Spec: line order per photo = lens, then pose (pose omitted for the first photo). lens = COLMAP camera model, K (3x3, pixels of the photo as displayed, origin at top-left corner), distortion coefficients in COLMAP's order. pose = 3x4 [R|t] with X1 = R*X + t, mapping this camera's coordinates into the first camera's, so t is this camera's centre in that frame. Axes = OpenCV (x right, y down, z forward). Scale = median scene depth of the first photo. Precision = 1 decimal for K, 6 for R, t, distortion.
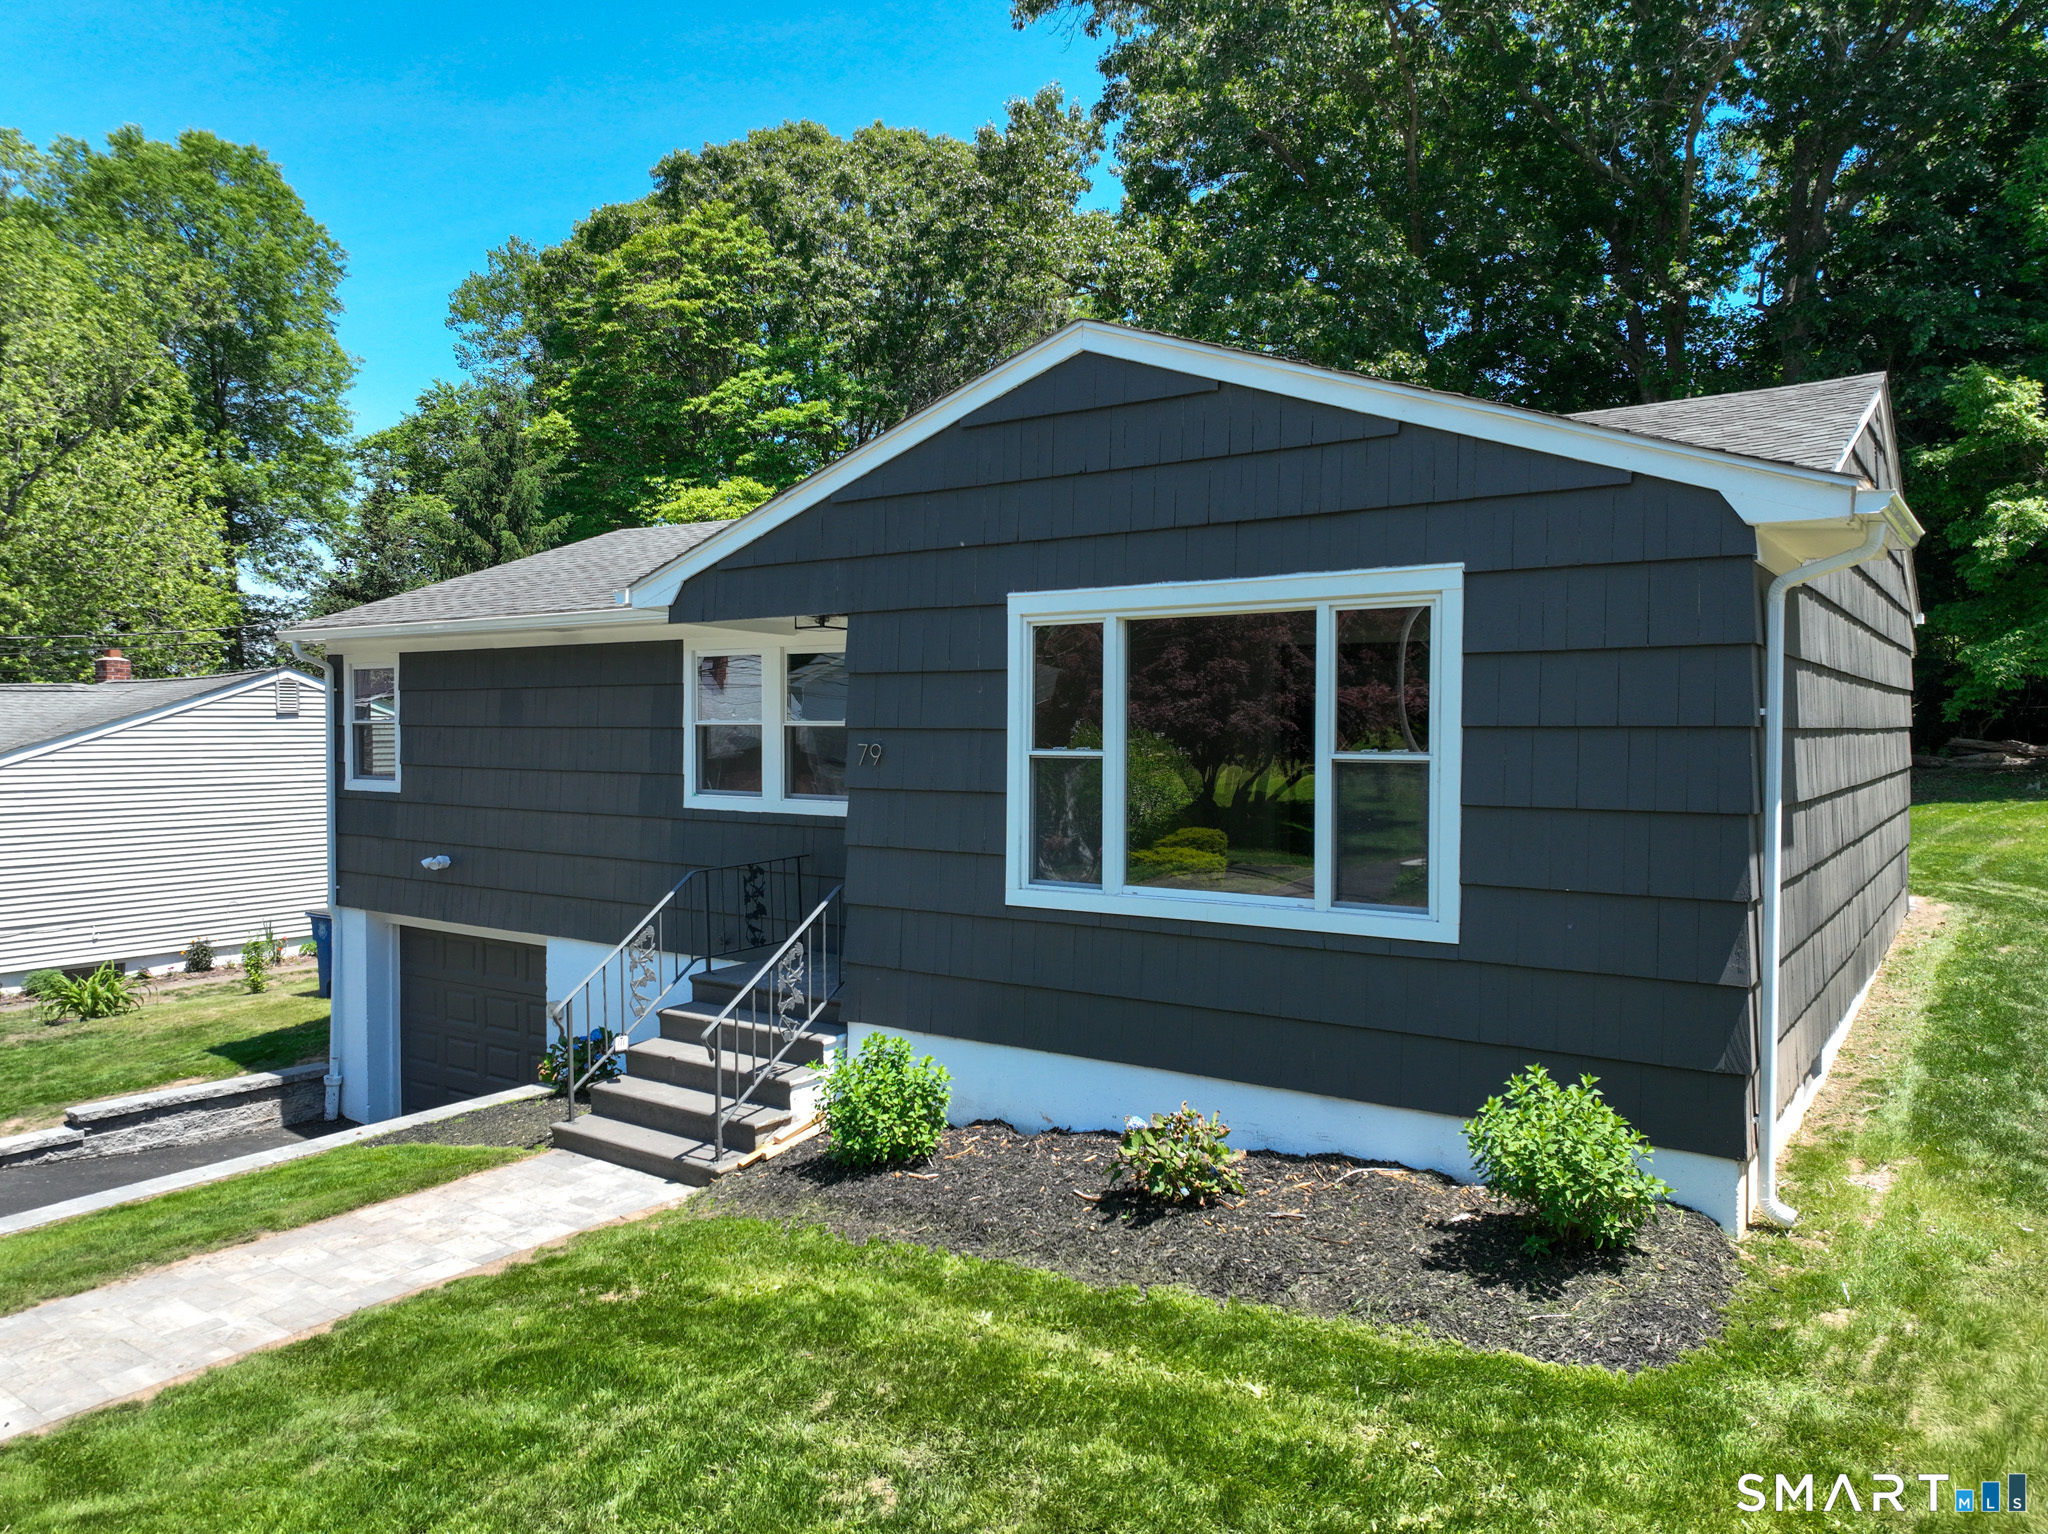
lens RADIAL K [[1425.3, 0, 1030.3], [0, 1425.3, 761.7], [0, 0, 1]] dist [0.000191, 0.003822]
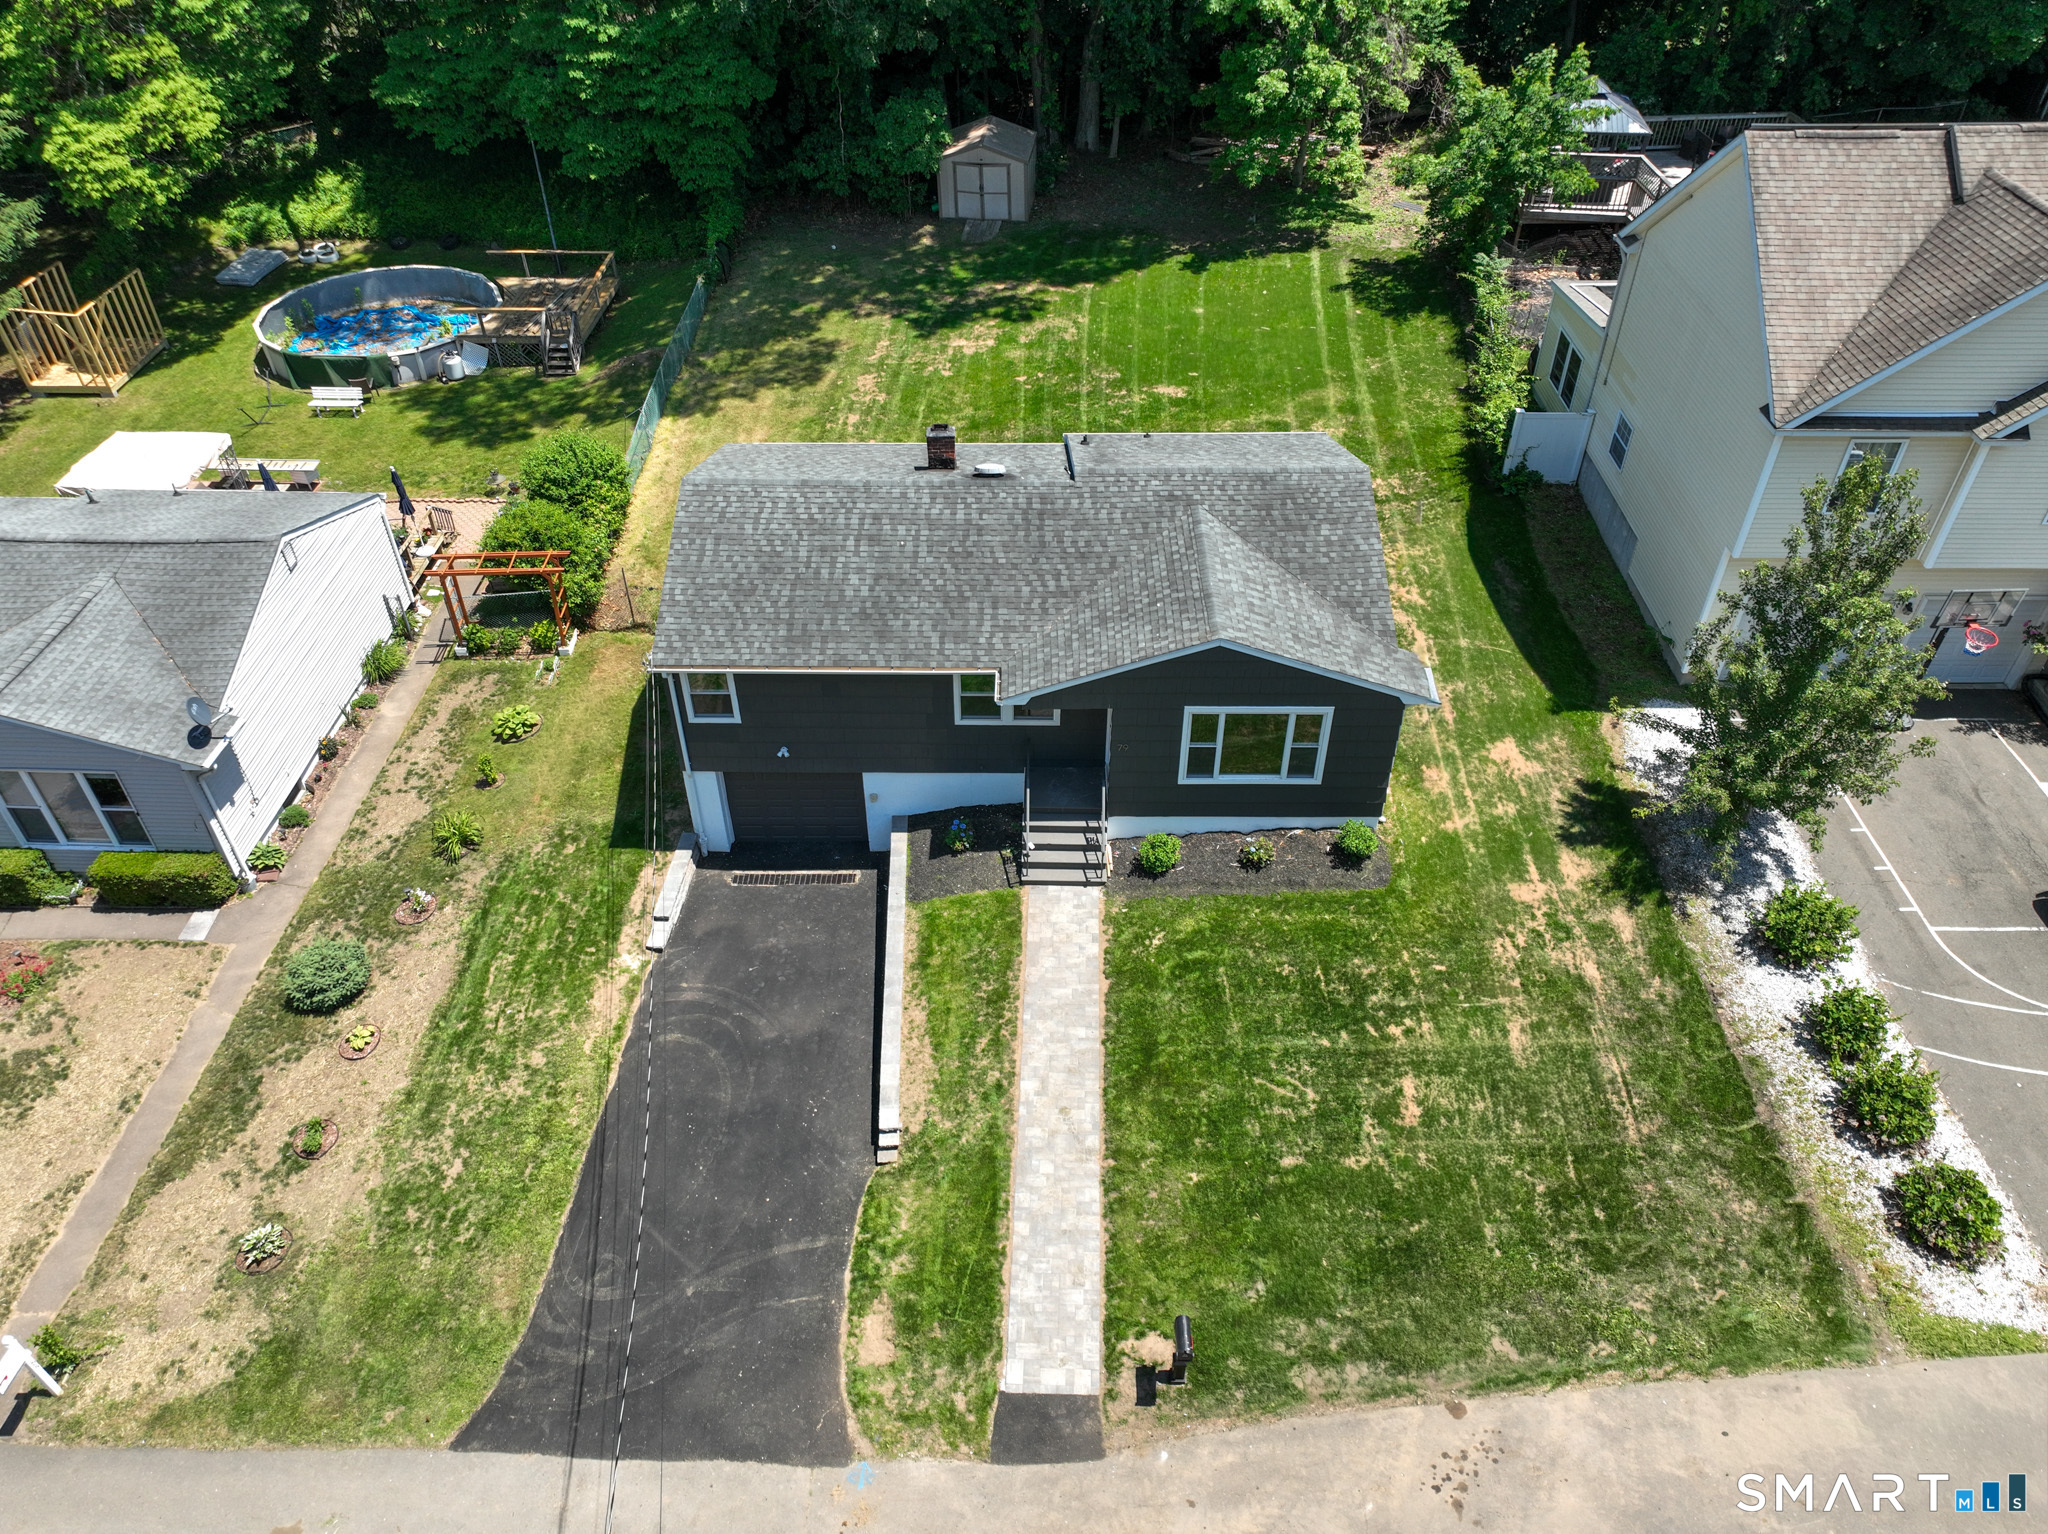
lens RADIAL K [[1425.3, 0, 1030.3], [0, 1425.3, 761.7], [0, 0, 1]] dist [0.000191, 0.003822]
pose [[0.818841, -0.374302, 0.435199, -0.915887], [0.012008, 0.769162, 0.638941, -1.093892], [-0.573895, -0.517965, 0.634315, -0.448024]]
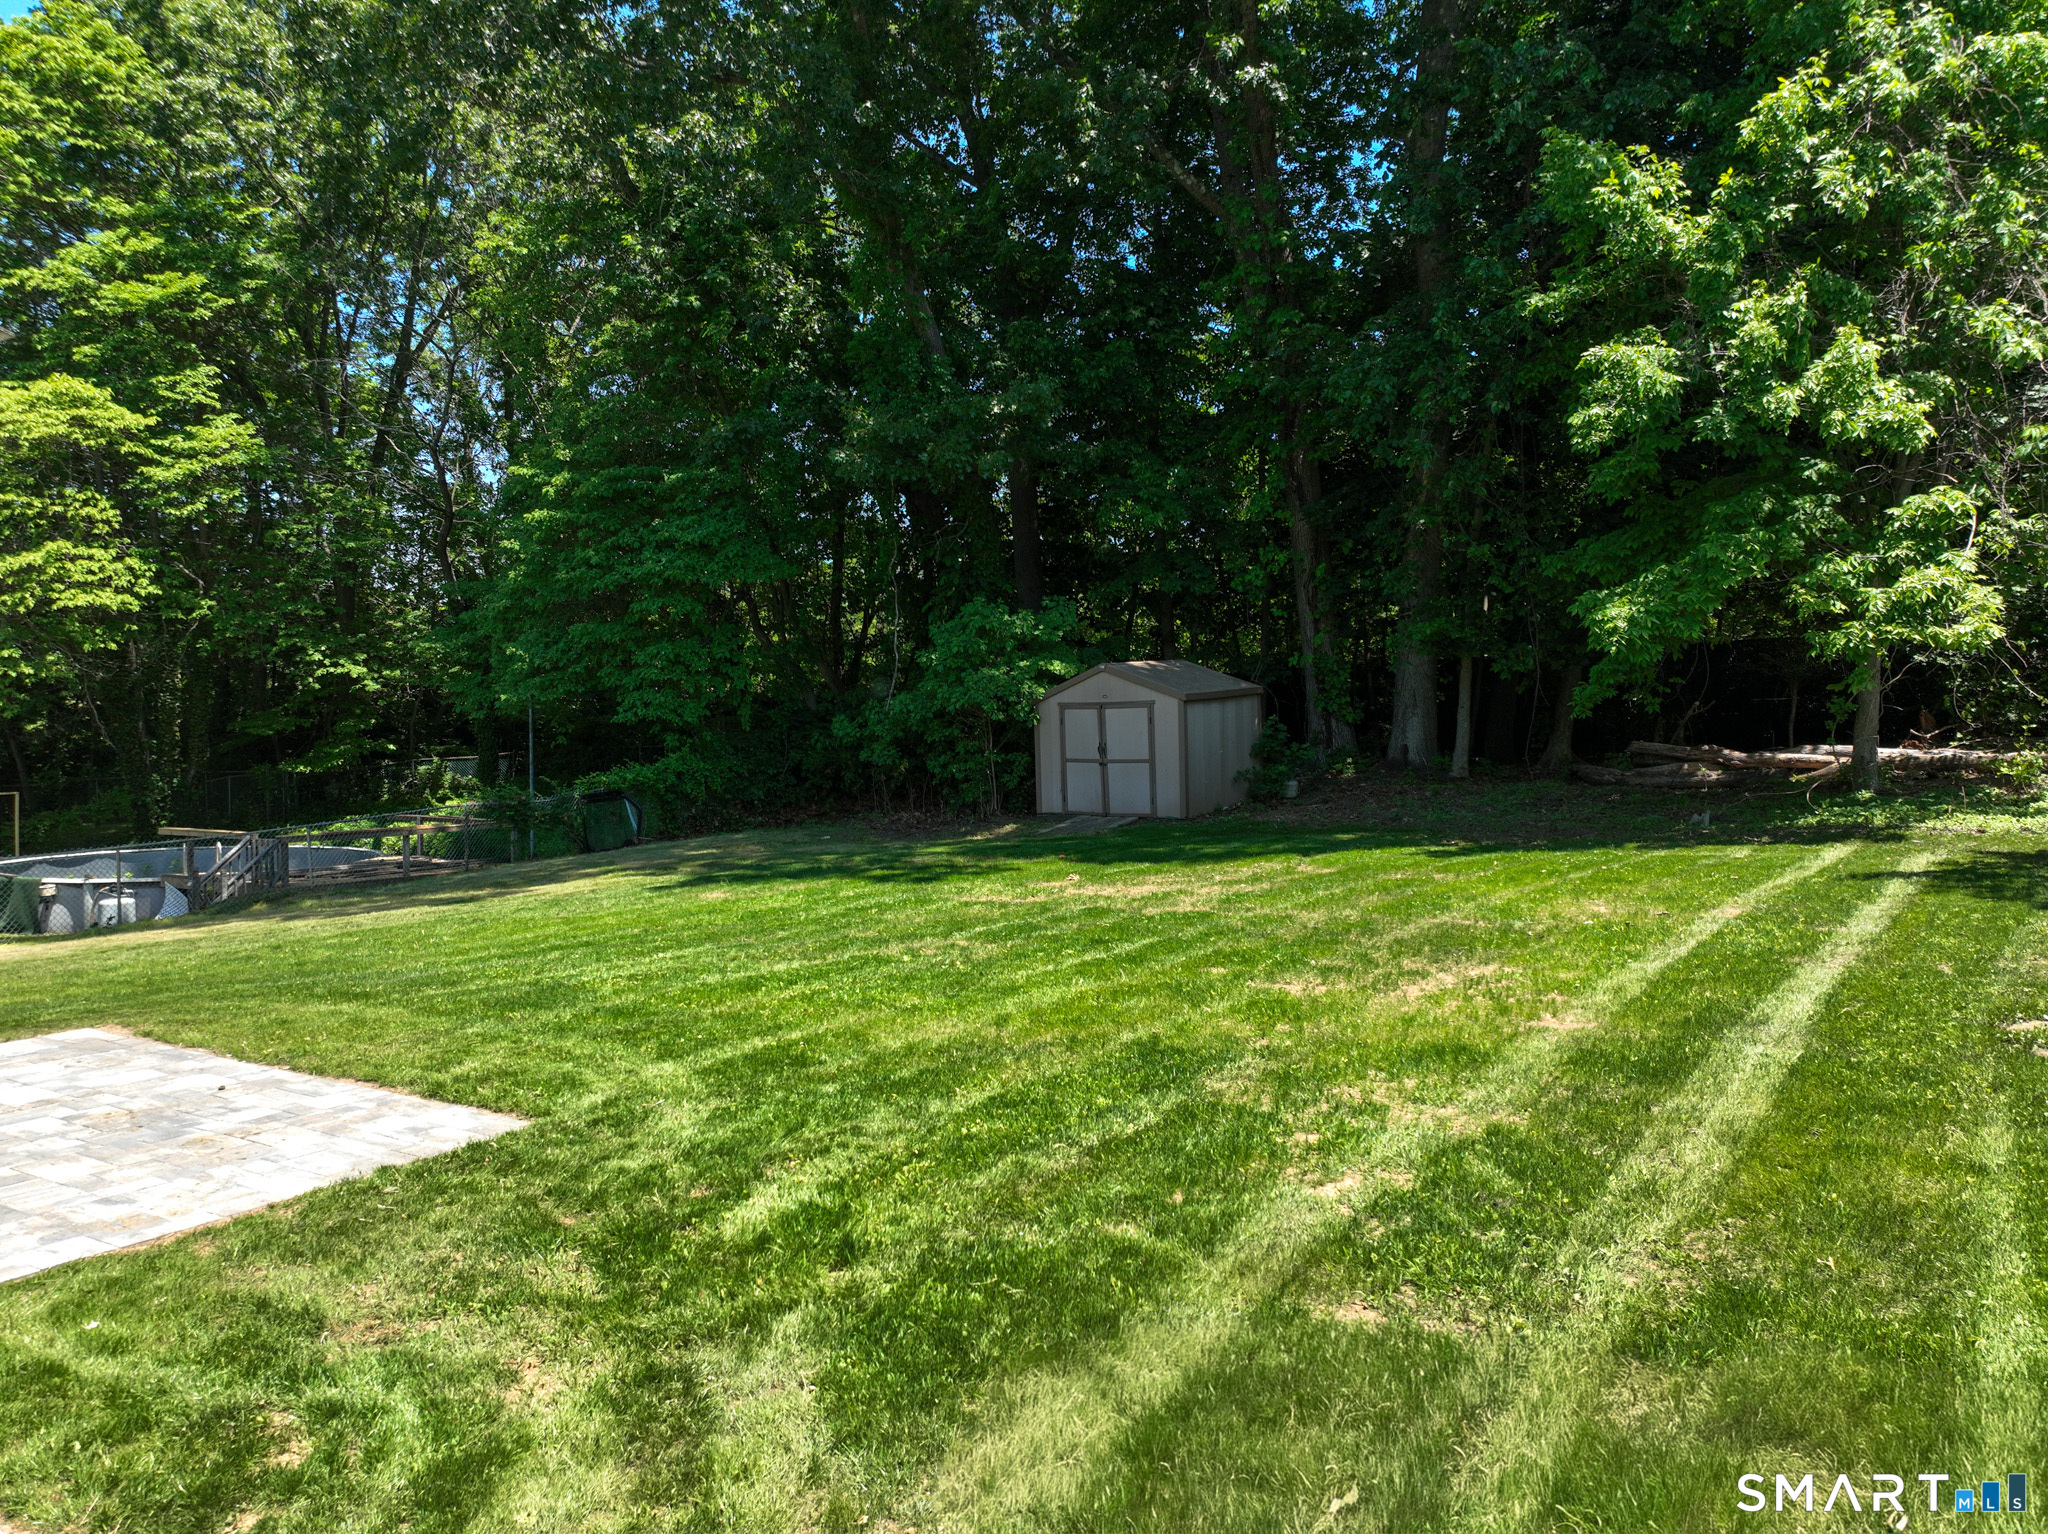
lens RADIAL K [[1489.1, 0, 1024.3], [0, 1489.1, 731.6], [0, 0, 1]] dist [0.002630, 0.002900]
pose [[0.997782, -0.002046, 0.066539, 0.692516], [0.003246, 0.999834, -0.017932, -0.020087], [-0.066492, 0.018108, 0.997623, 0.690434]]
